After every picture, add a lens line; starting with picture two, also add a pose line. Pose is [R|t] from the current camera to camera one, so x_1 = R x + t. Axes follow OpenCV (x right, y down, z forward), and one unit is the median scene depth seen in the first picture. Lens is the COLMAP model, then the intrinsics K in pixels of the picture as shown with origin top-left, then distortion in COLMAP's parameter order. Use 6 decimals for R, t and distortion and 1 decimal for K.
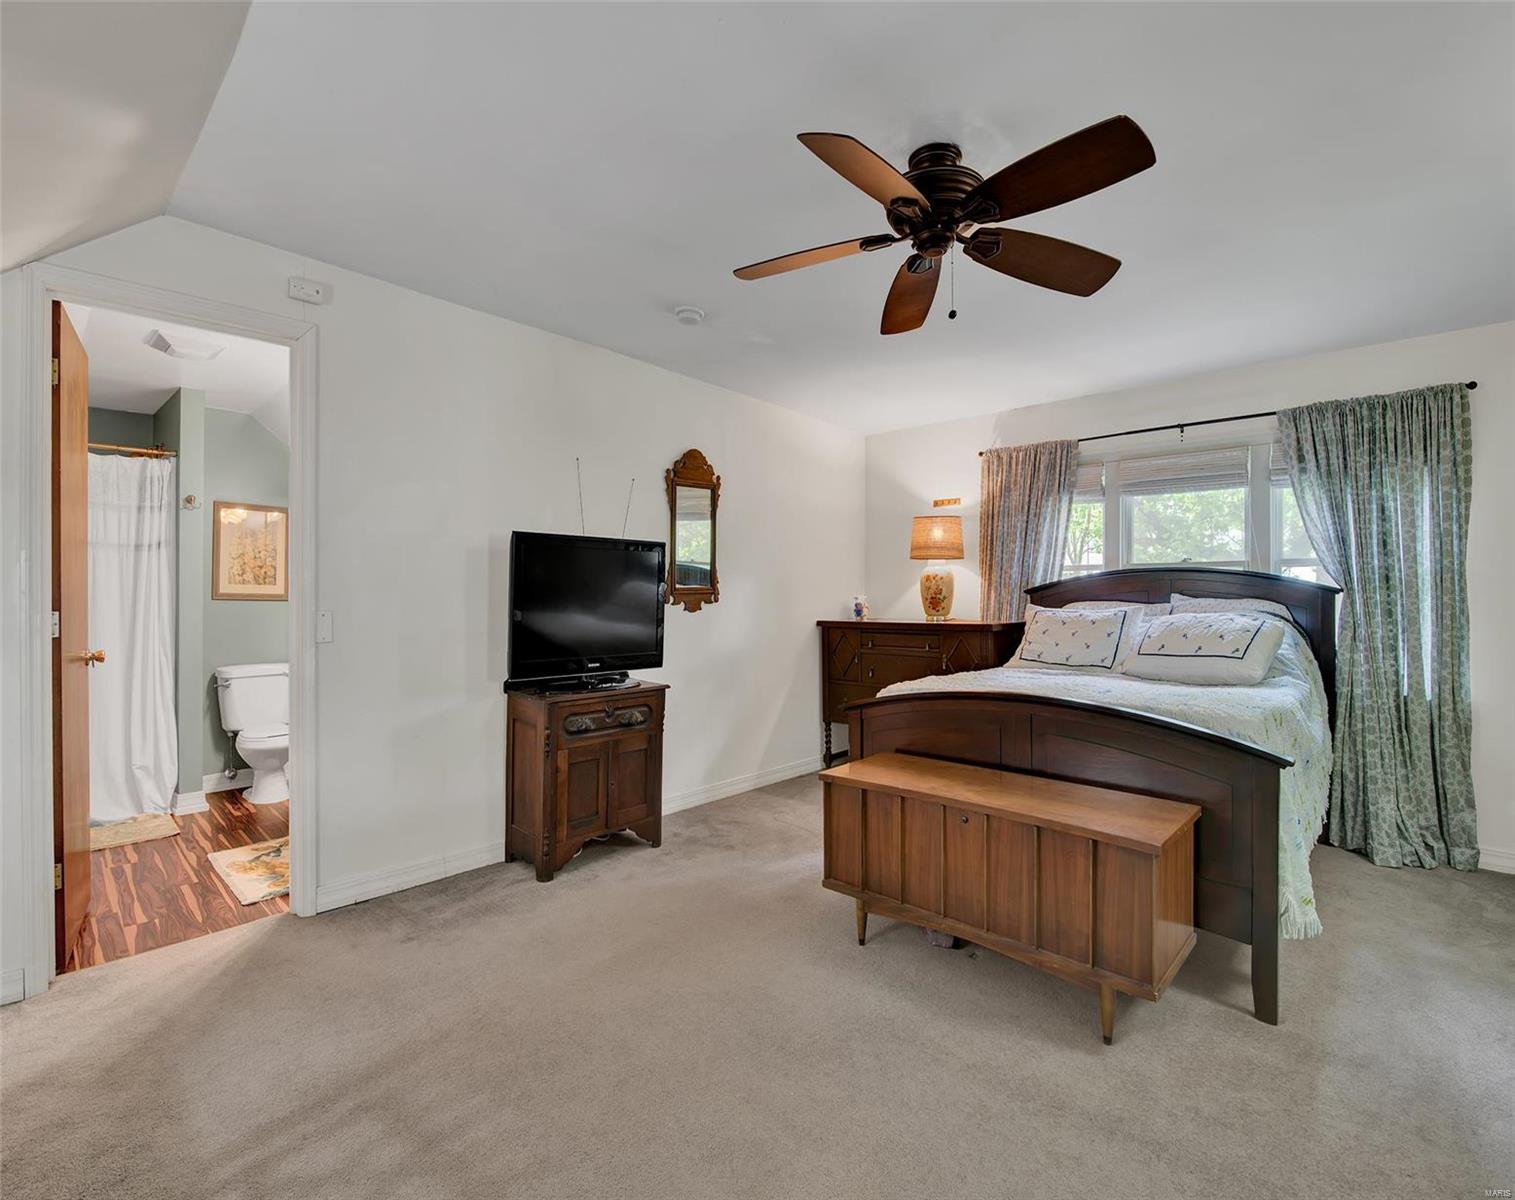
lens RADIAL K [[700.9, 0, 752.8], [0, 700.9, 590.8], [0, 0, 1]] dist [-0.013077, -0.001585]
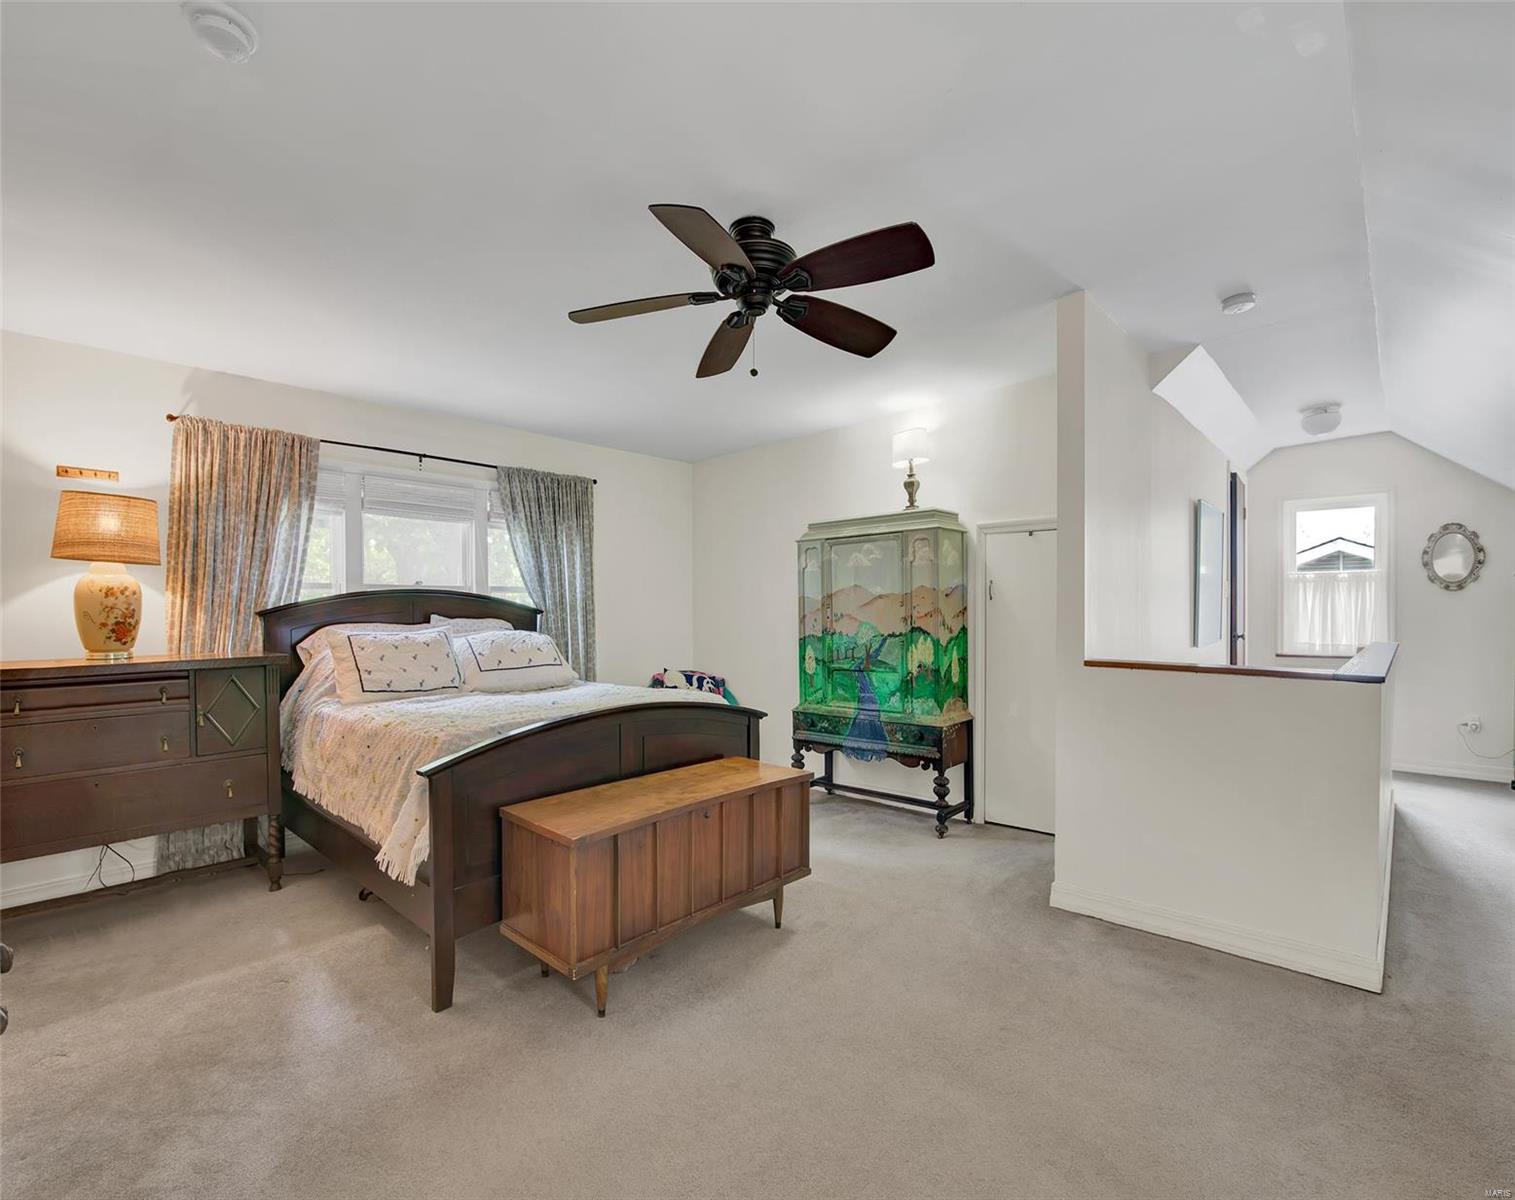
lens RADIAL K [[700.9, 0, 752.7], [0, 700.9, 603.1], [0, 0, 1]] dist [-0.013077, -0.001585]
pose [[-0.000618, 0.009869, 0.999951, -0.431602], [0.001995, 0.999949, -0.009867, -0.001393], [-0.999998, 0.001989, -0.000638, 0.484512]]
